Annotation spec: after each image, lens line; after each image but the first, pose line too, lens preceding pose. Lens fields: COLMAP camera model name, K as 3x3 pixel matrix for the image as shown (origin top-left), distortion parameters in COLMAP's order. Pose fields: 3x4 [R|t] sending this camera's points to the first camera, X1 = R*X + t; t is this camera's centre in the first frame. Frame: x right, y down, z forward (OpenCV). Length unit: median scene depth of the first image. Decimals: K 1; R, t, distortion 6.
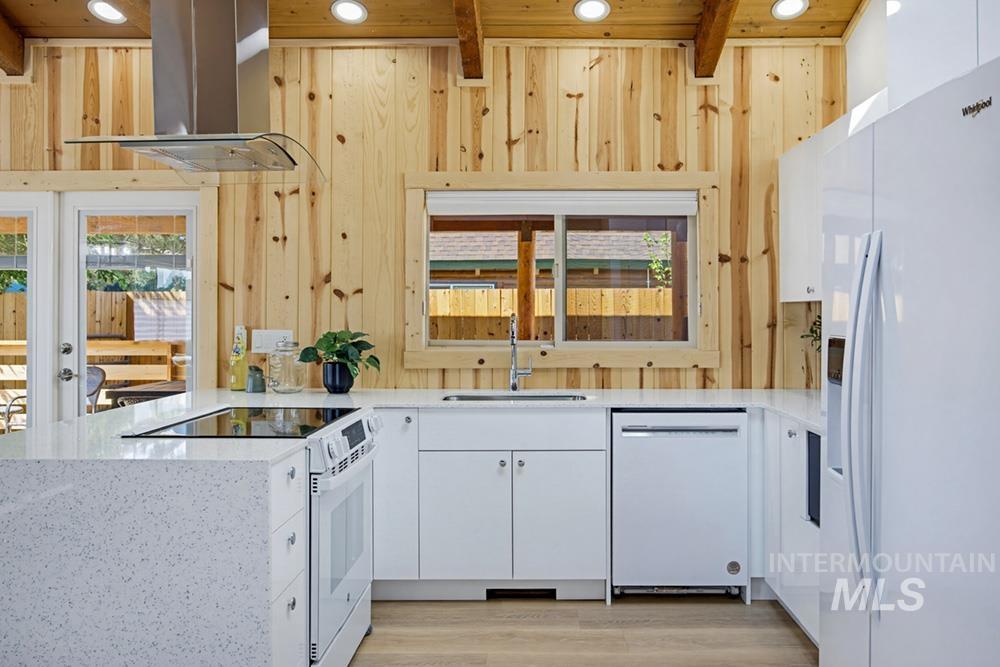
lens RADIAL K [[756.7, 0, 493.5], [0, 756.7, 317.3], [0, 0, 1]] dist [-0.015786, 0.006831]
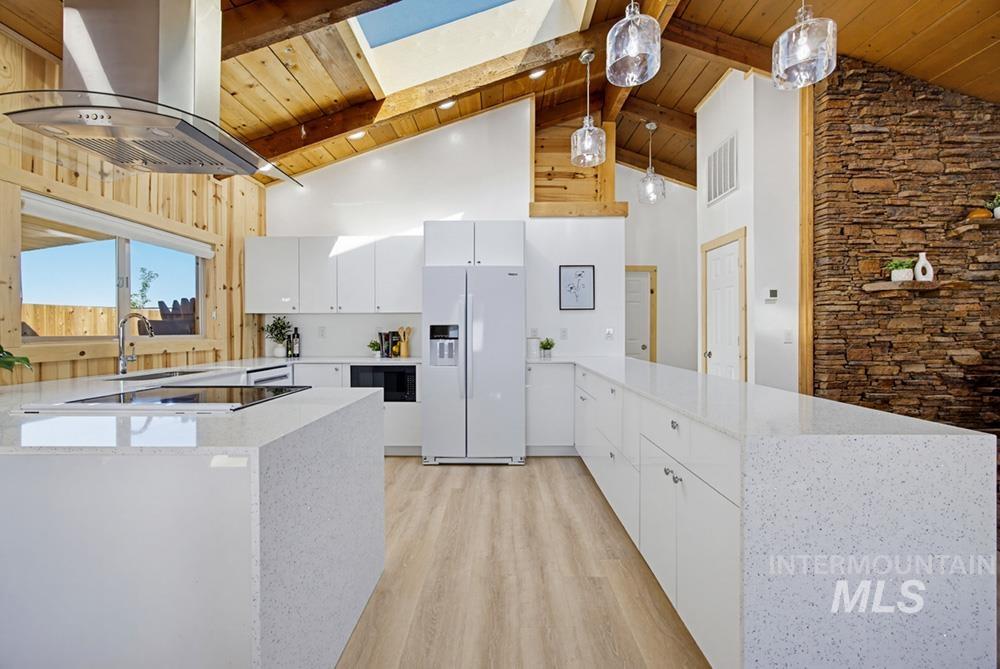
lens RADIAL K [[413.5, 0, 497.7], [0, 413.5, 331.9], [0, 0, 1]] dist [0.000844, 0.002189]
pose [[0.004437, -0.003334, 0.999985, -0.646353], [-0.003255, 0.999989, 0.003348, 0.021204], [-0.999985, -0.003270, 0.004426, 0.357209]]
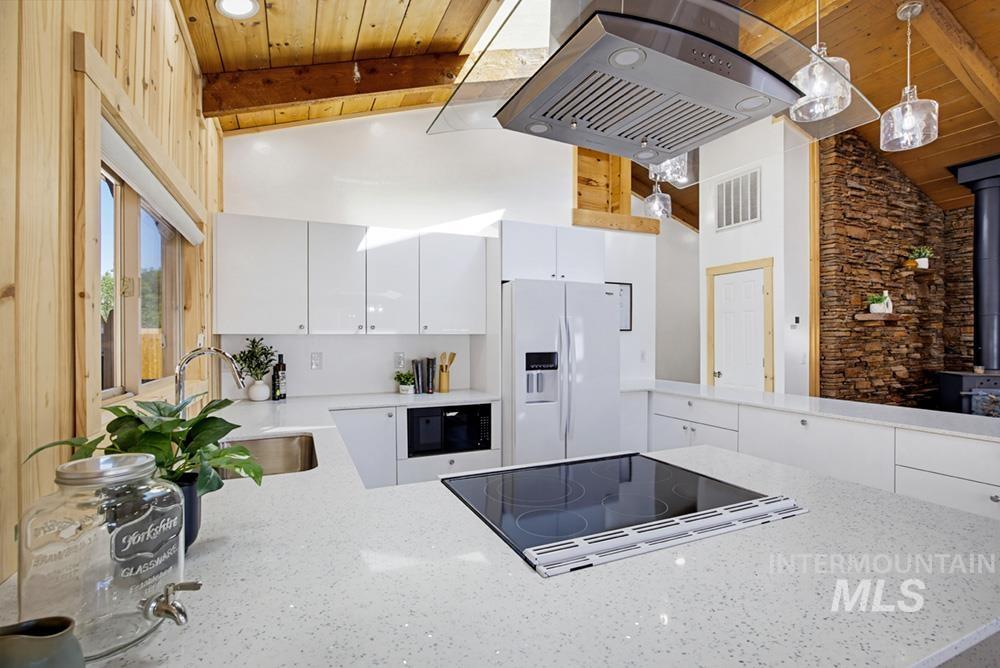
lens RADIAL K [[476.3, 0, 492.0], [0, 476.3, 340.9], [0, 0, 1]] dist [-0.000437, -0.000458]
pose [[-0.427533, -0.004927, 0.903986, -0.475851], [-0.001753, 0.999988, 0.004621, -0.013724], [-0.903998, 0.000391, -0.427536, 0.912862]]
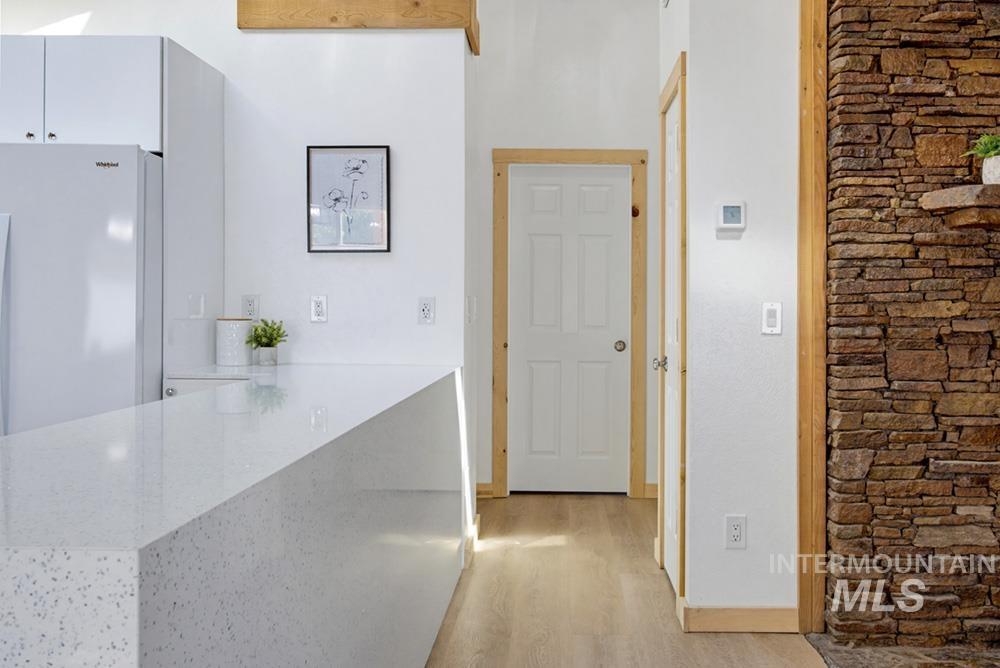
lens RADIAL K [[986.2, 0, 552.6], [0, 986.2, 300.6], [0, 0, 1]] dist [0.003332, 0.000000]
pose [[0.026486, 0.007719, 0.999619, -0.628680], [-0.012433, 0.999895, -0.007391, 0.024124], [-0.999572, -0.012232, 0.026579, -0.092600]]
